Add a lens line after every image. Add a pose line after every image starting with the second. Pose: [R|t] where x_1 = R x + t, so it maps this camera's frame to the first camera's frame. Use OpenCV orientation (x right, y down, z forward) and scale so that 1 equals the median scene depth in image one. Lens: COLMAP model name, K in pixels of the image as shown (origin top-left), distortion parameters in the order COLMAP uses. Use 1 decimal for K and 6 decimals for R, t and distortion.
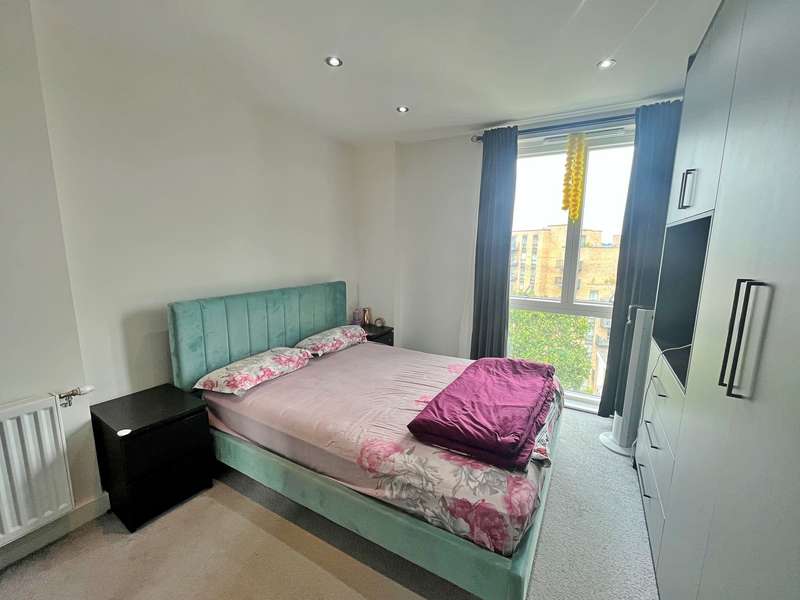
lens RADIAL K [[327.1, 0, 400.0], [0, 327.1, 300.0], [0, 0, 1]] dist [0.001335, -0.000246]
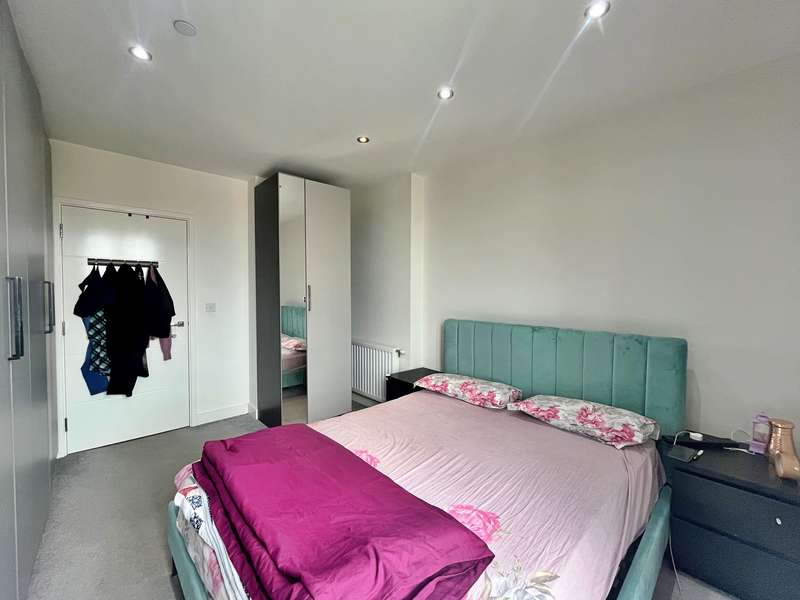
lens RADIAL K [[327.1, 0, 400.0], [0, 327.1, 300.0], [0, 0, 1]] dist [0.001335, -0.000246]
pose [[-0.299931, 0.025328, -0.953625, 1.274491], [-0.150024, 0.985956, 0.073372, -0.239943], [0.942090, 0.165073, -0.291919, 2.019995]]
